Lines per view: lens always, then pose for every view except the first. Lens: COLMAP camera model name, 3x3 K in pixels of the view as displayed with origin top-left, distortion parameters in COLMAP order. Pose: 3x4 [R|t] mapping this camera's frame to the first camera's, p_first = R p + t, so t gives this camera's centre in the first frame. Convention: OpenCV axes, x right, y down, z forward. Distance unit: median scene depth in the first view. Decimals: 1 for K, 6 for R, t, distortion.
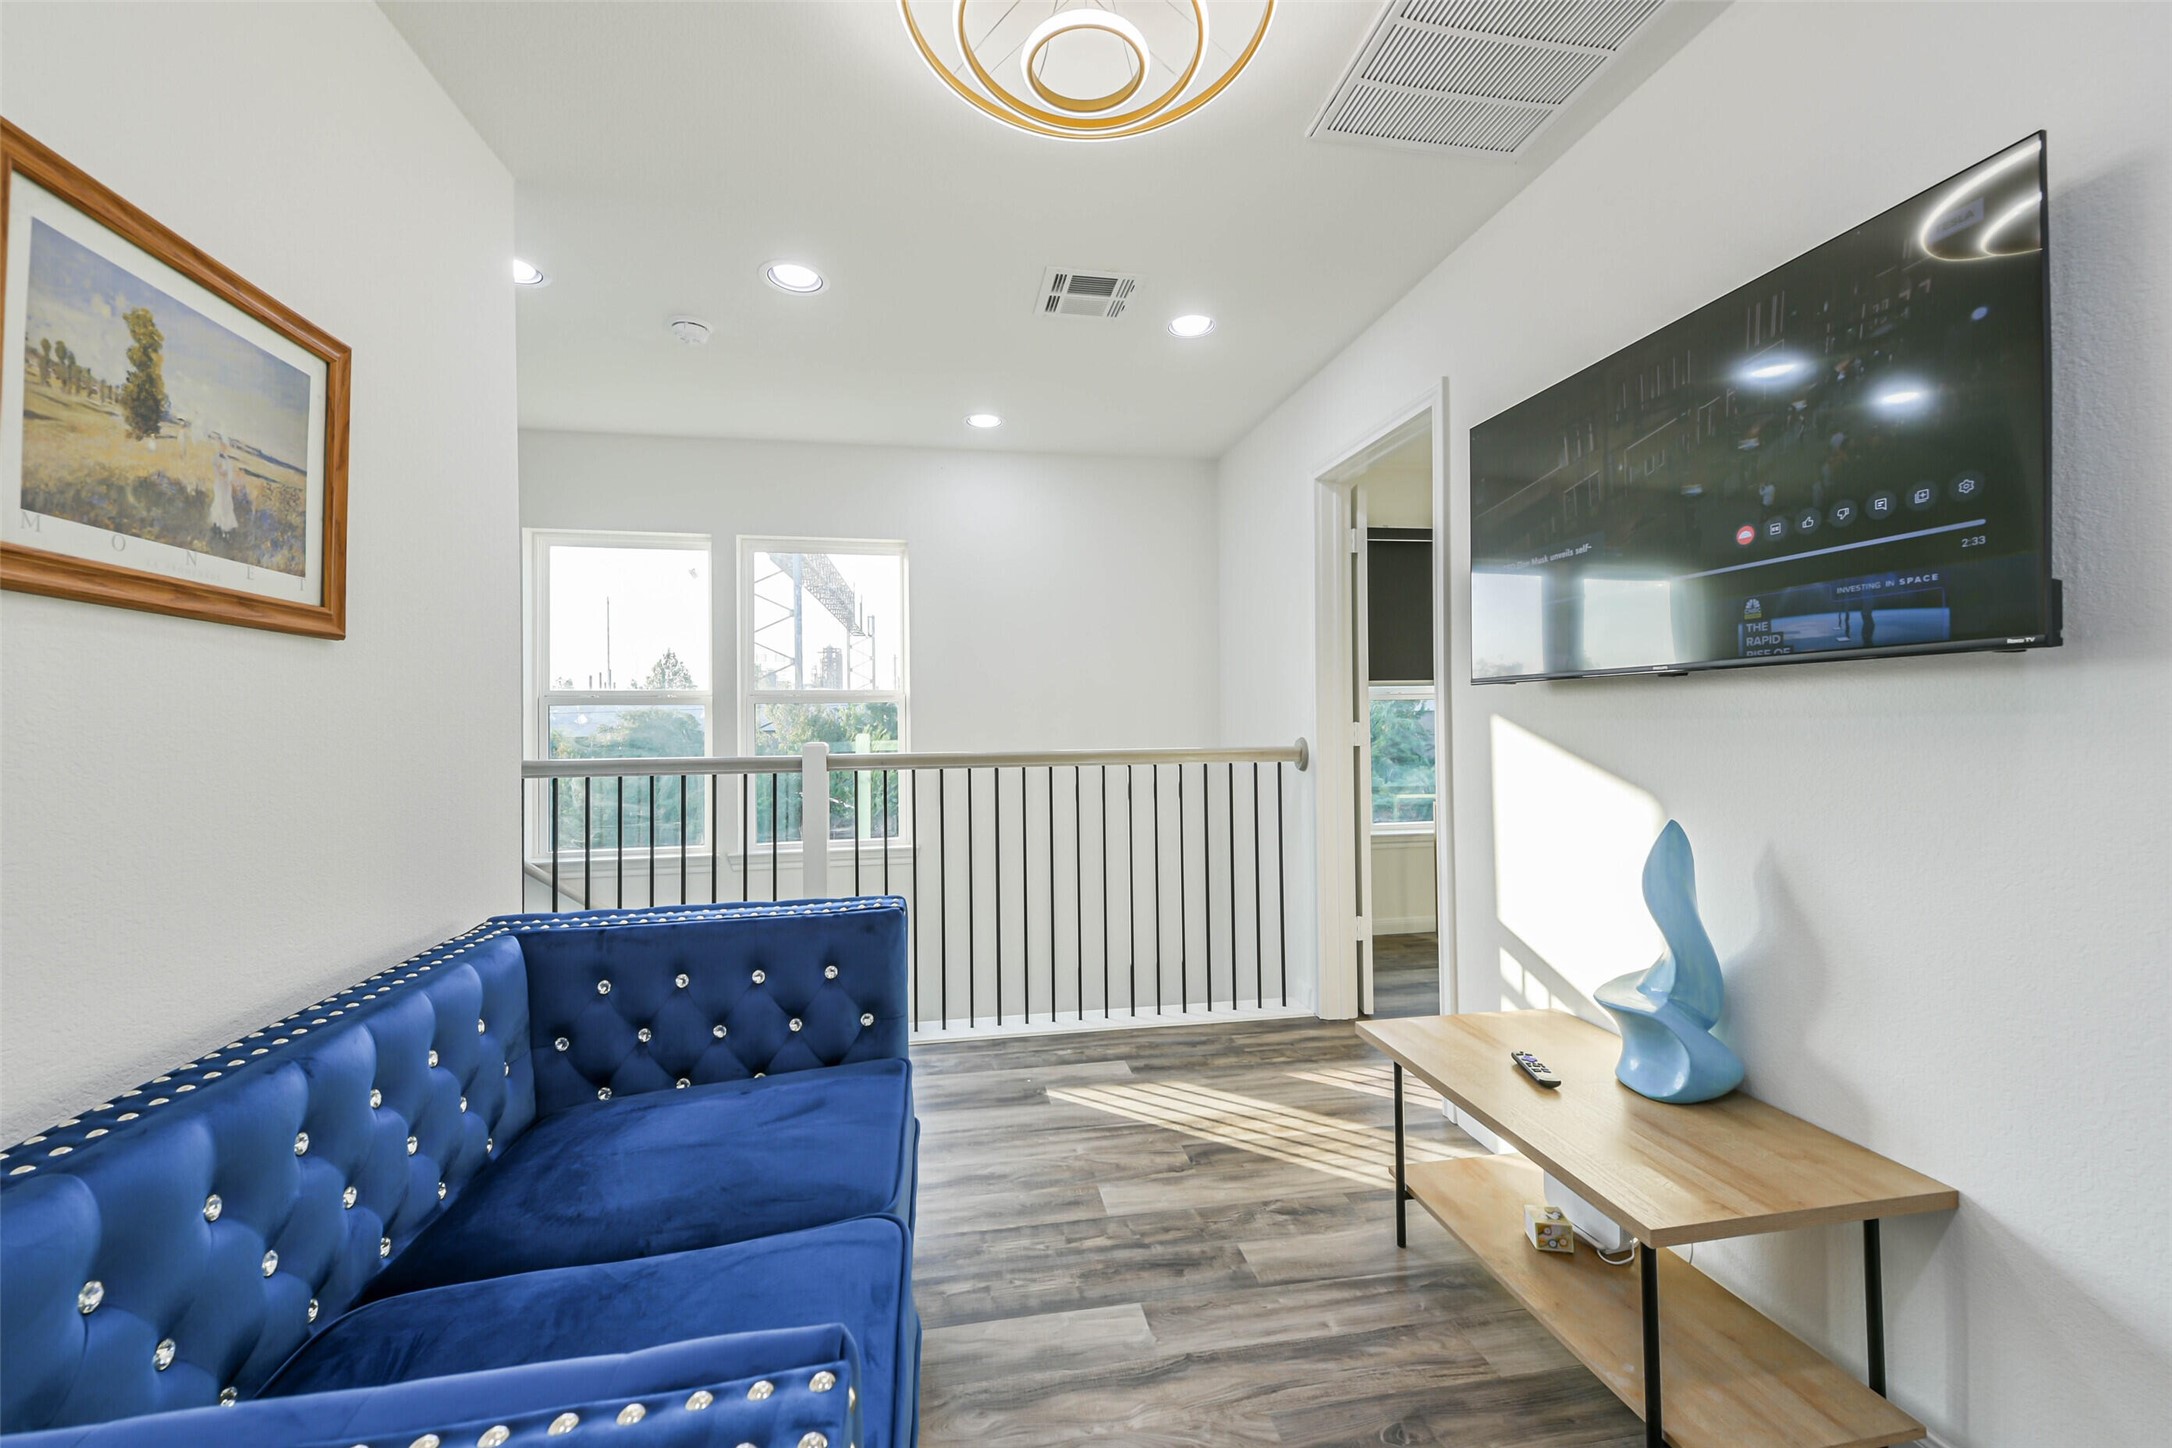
lens RADIAL K [[855.2, 0, 1059.4], [0, 855.2, 725.0], [0, 0, 1]] dist [0.032961, -0.010363]
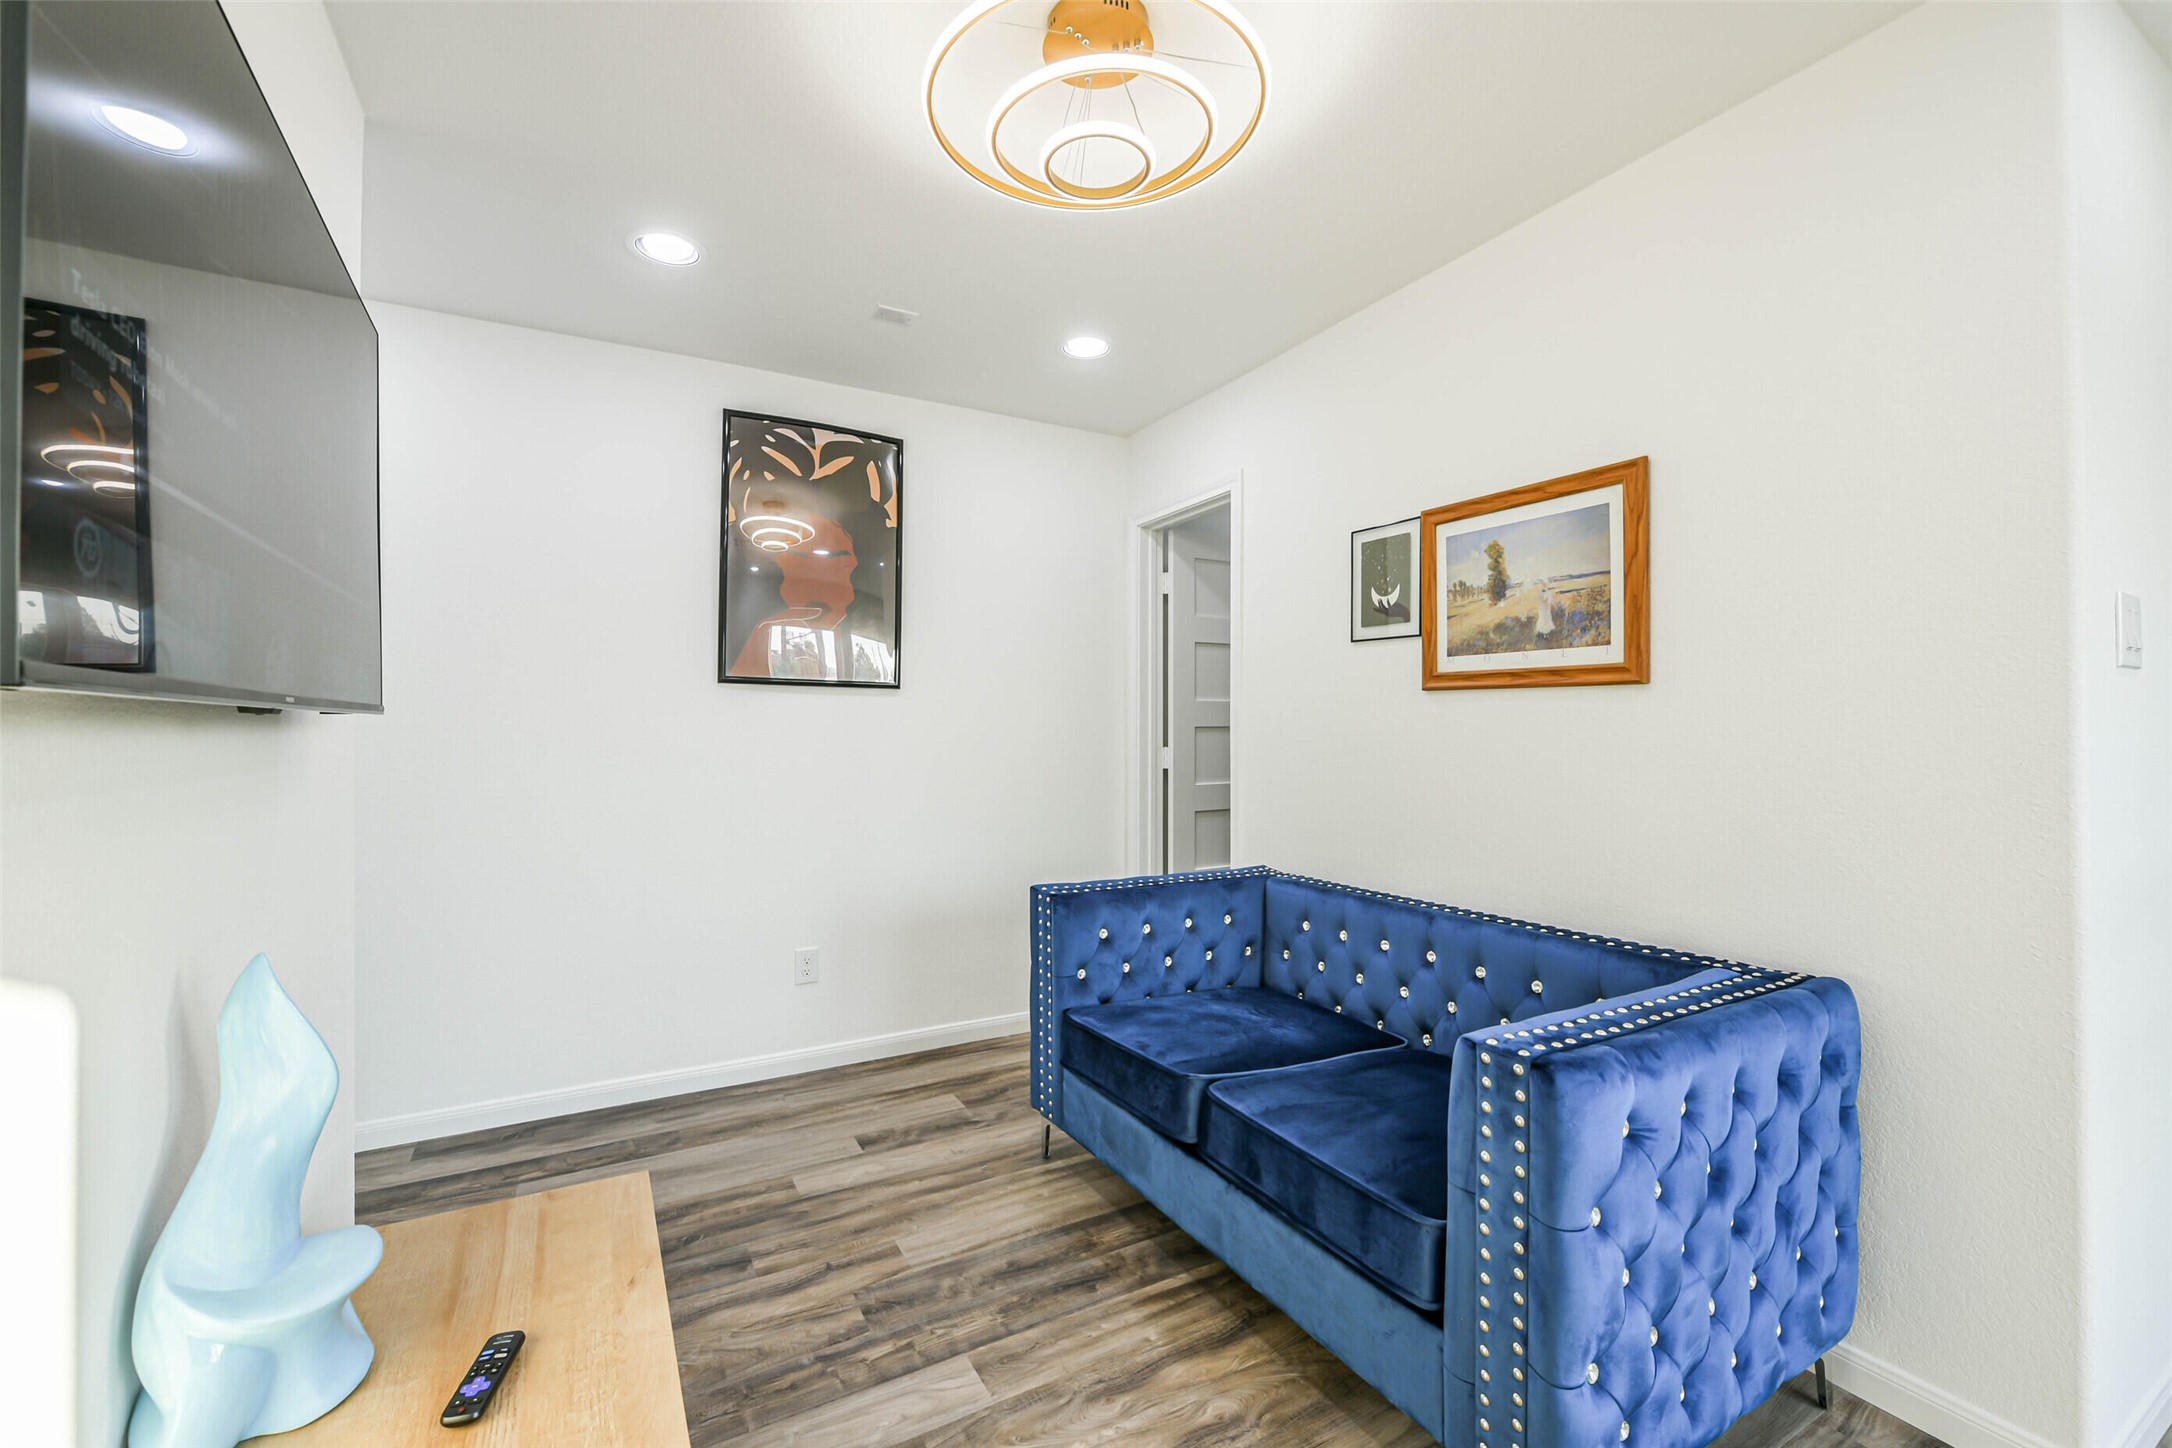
lens RADIAL K [[865.2, 0, 1070.6], [0, 865.2, 713.5], [0, 0, 1]] dist [-0.001814, -0.000568]
pose [[-0.934415, 0.004182, -0.356161, 0.473202], [0.008844, 0.999895, -0.011464, -0.049103], [0.356076, -0.013862, -0.934354, 2.038361]]
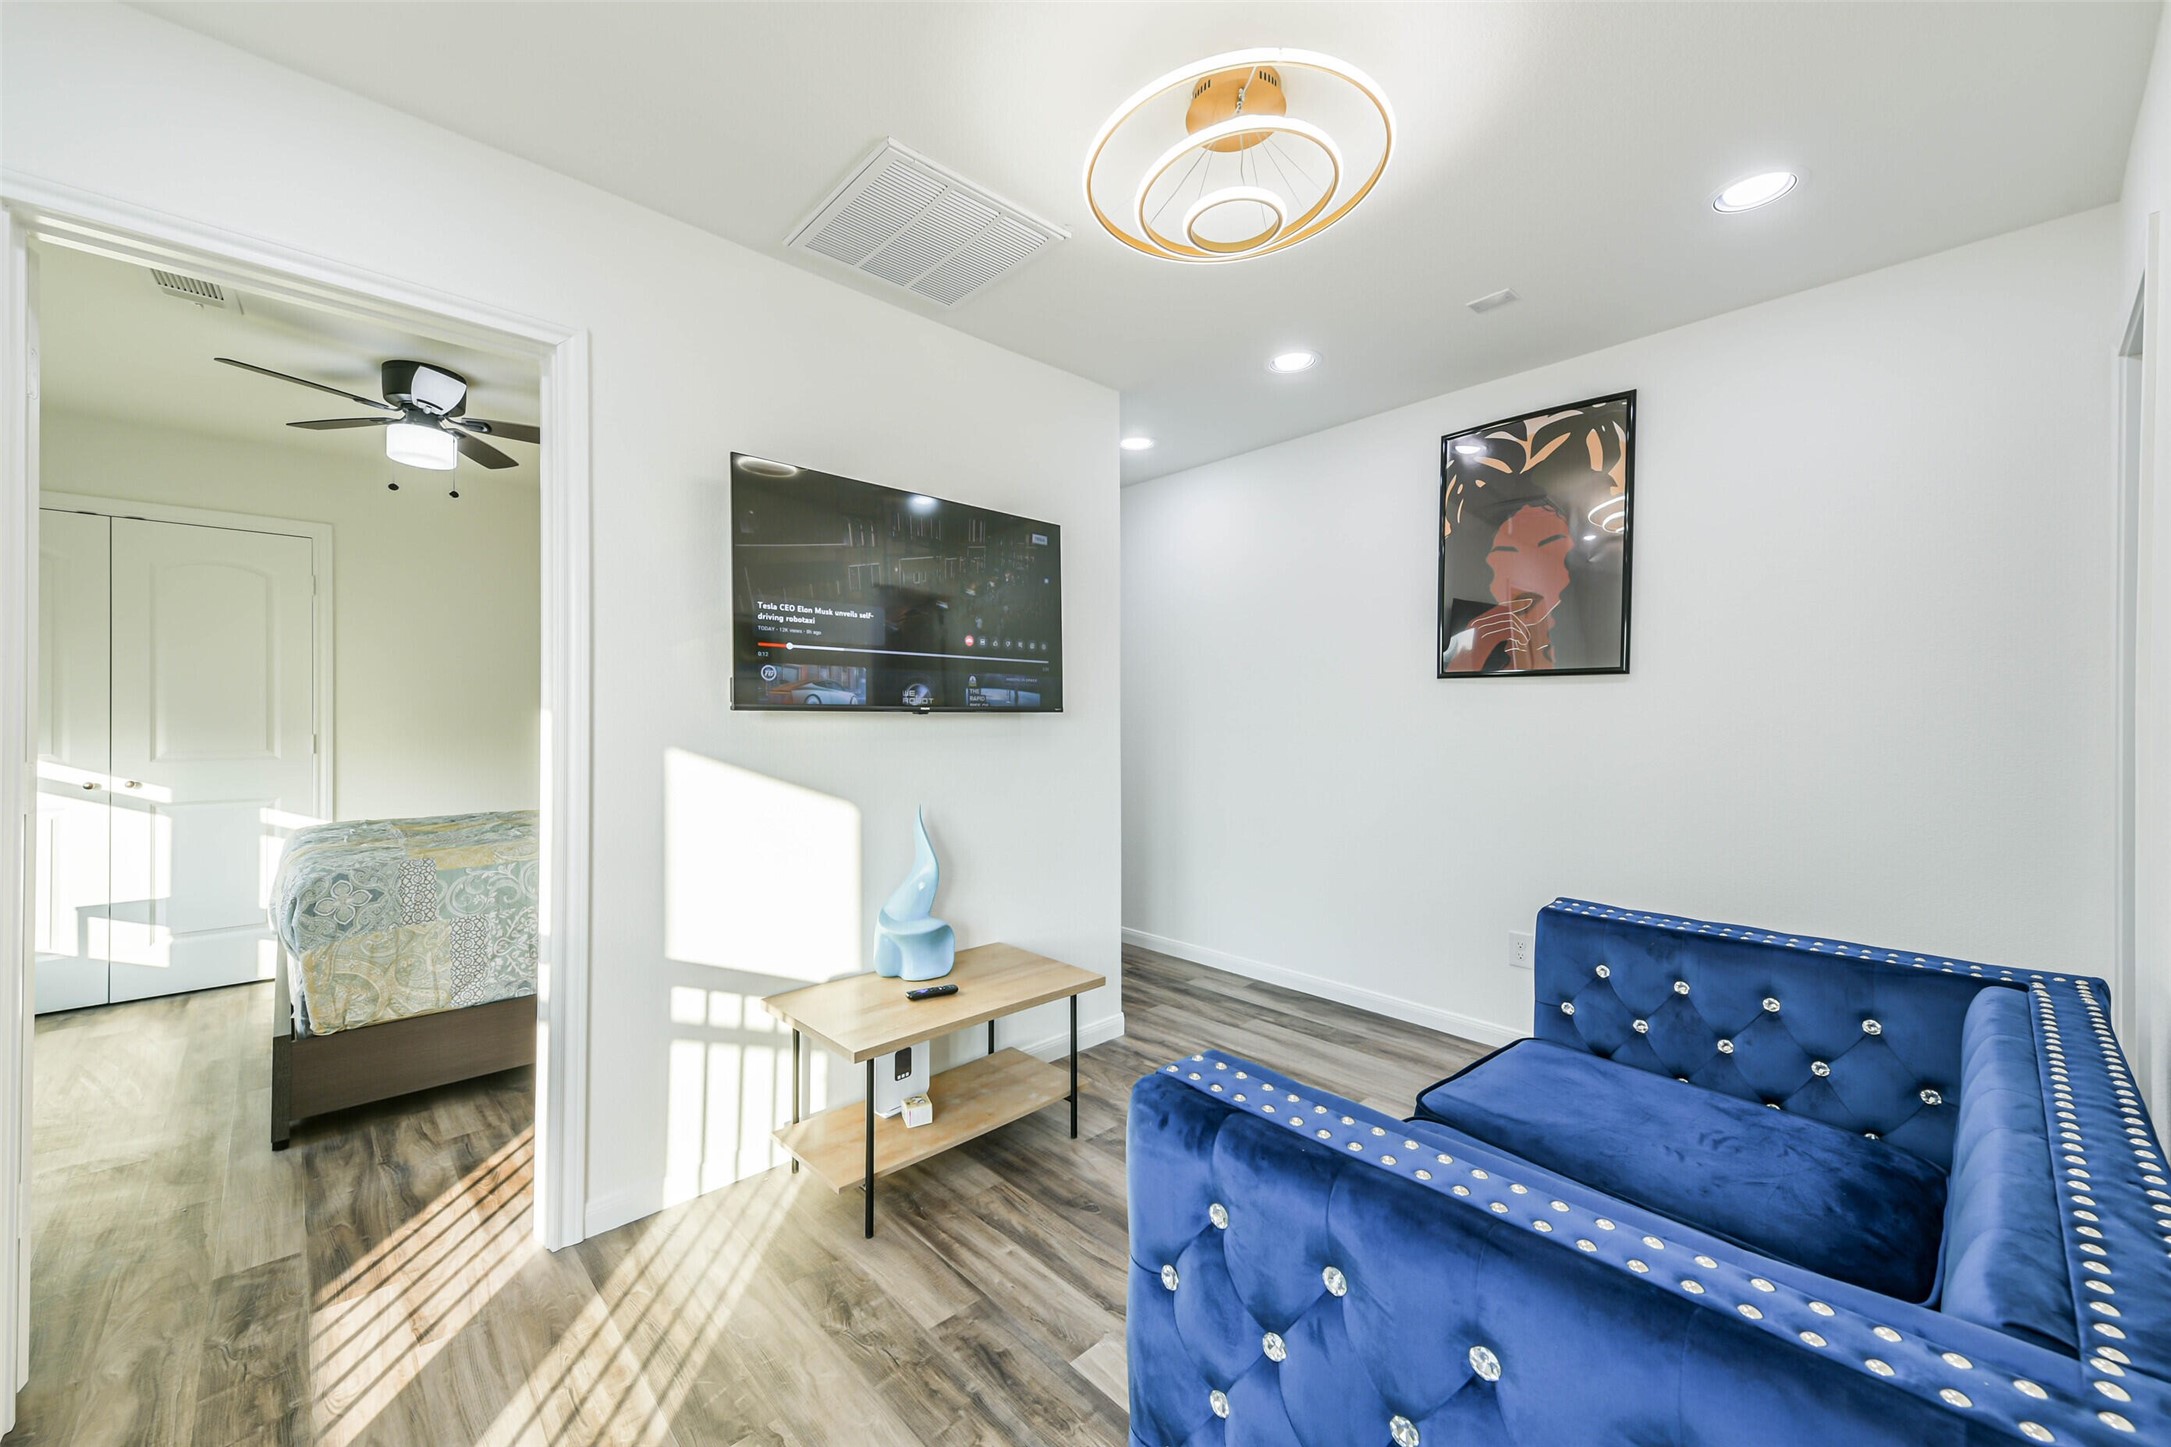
lens RADIAL K [[838.0, 0, 1107.5], [0, 838.0, 712.9], [0, 0, 1]] dist [0.002189, -0.002599]
pose [[-0.589786, 0.017026, 0.807380, -0.857585], [0.011412, 0.999854, -0.012748, -0.039809], [-0.807479, 0.001695, -0.589893, 1.887780]]
